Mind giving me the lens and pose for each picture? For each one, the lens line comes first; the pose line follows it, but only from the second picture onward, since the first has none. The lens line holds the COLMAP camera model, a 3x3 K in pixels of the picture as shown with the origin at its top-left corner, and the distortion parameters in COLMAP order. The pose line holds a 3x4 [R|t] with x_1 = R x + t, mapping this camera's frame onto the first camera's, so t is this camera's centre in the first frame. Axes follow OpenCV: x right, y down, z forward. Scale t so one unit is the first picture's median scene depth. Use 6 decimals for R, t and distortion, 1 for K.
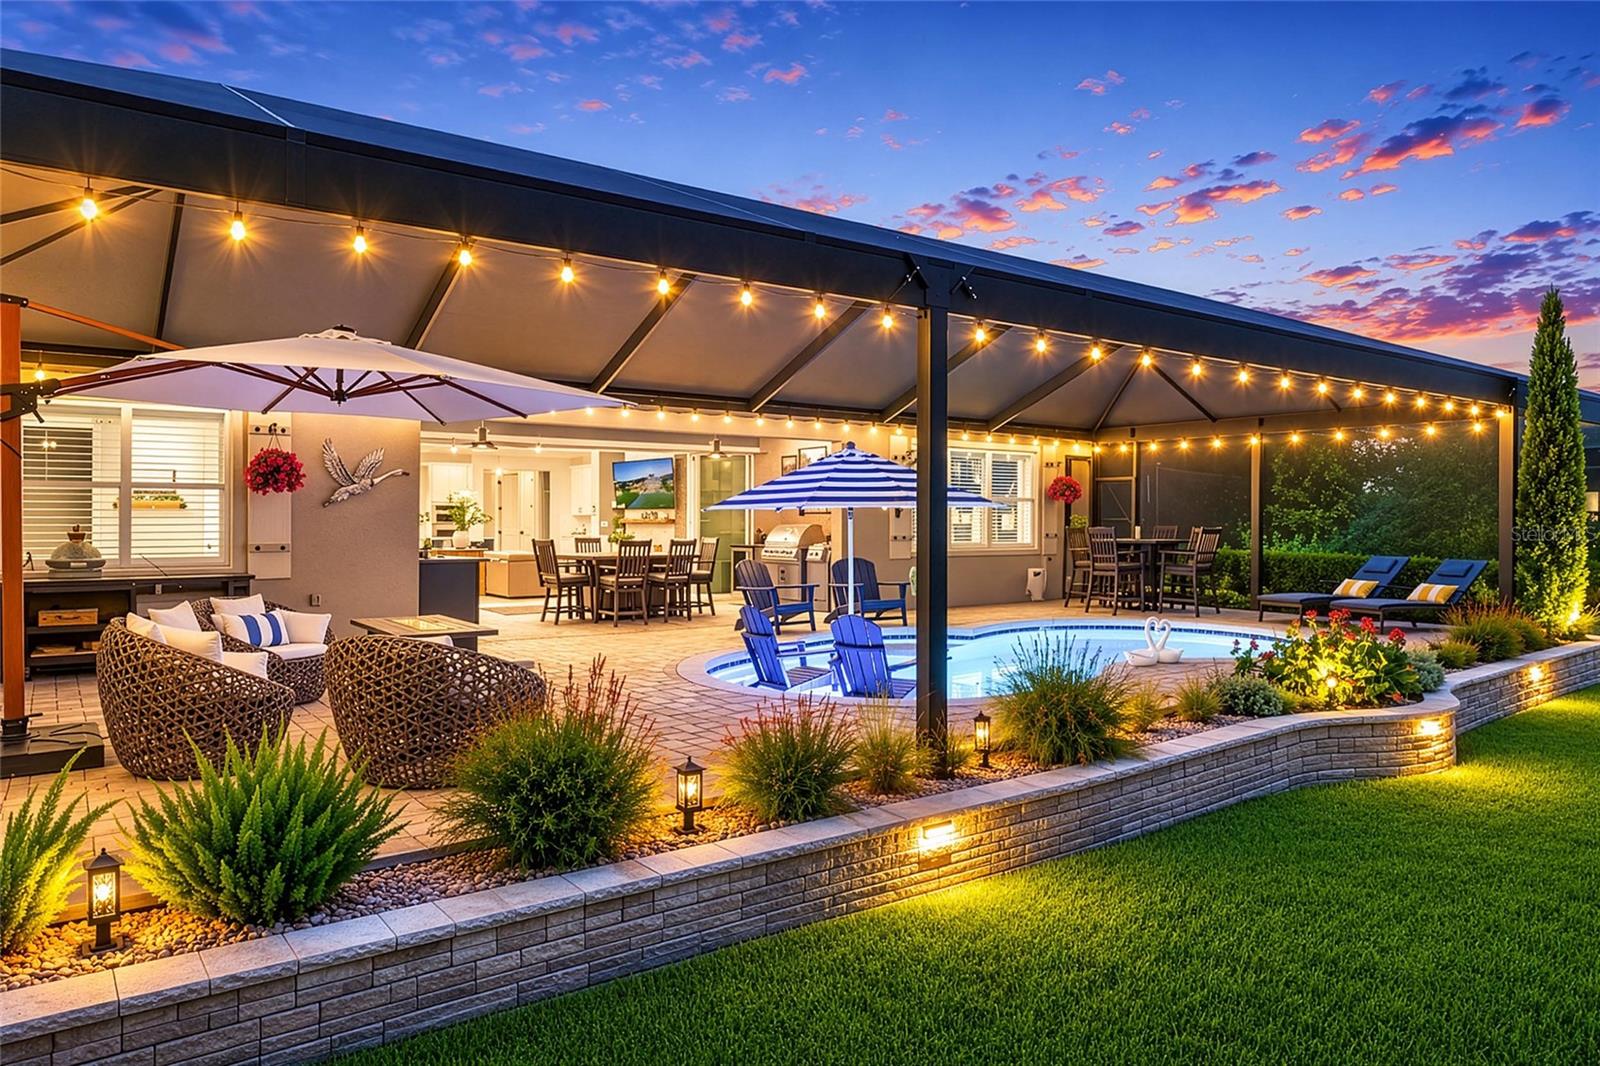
lens RADIAL K [[1064.9, 0, 800.0], [0, 1064.9, 533.0], [0, 0, 1]] dist [0.000530, 0.000177]
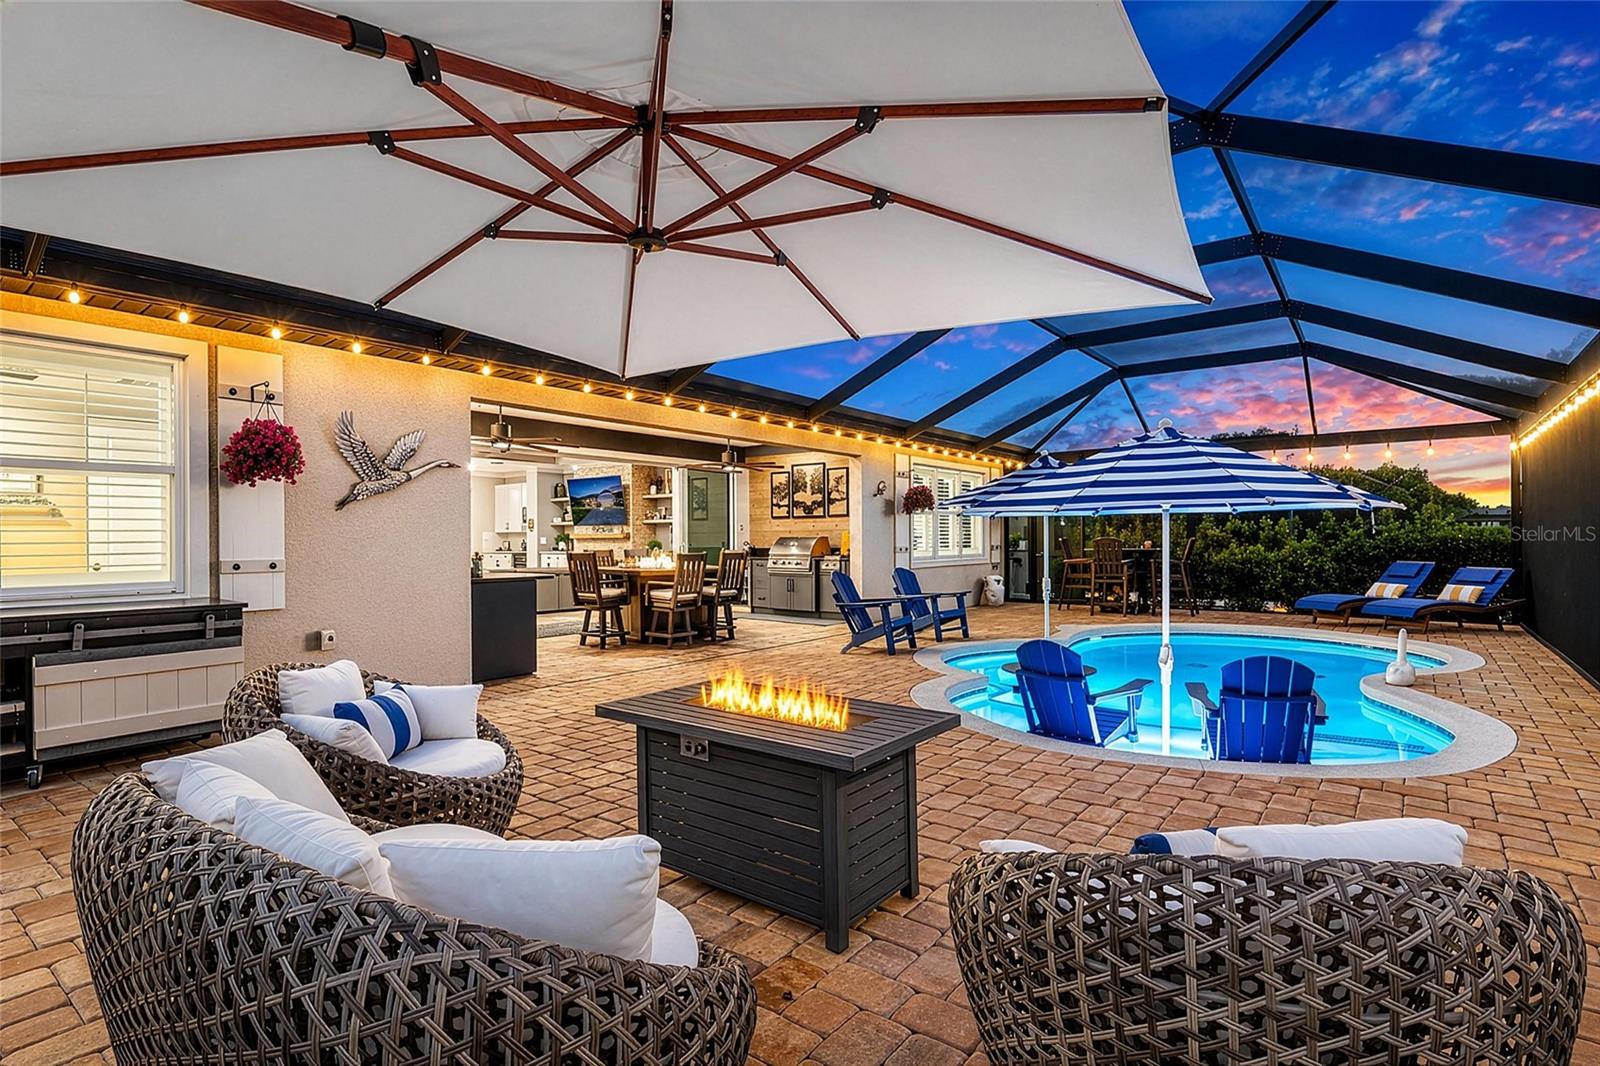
lens RADIAL K [[786.8, 0, 800.0], [0, 786.8, 533.0], [0, 0, 1]] dist [0.020410, 0.000022]
pose [[0.965951, -0.003286, 0.258706, -0.251116], [0.009435, 0.999702, -0.022530, 0.006437], [-0.258554, 0.024204, 0.965693, 0.361161]]
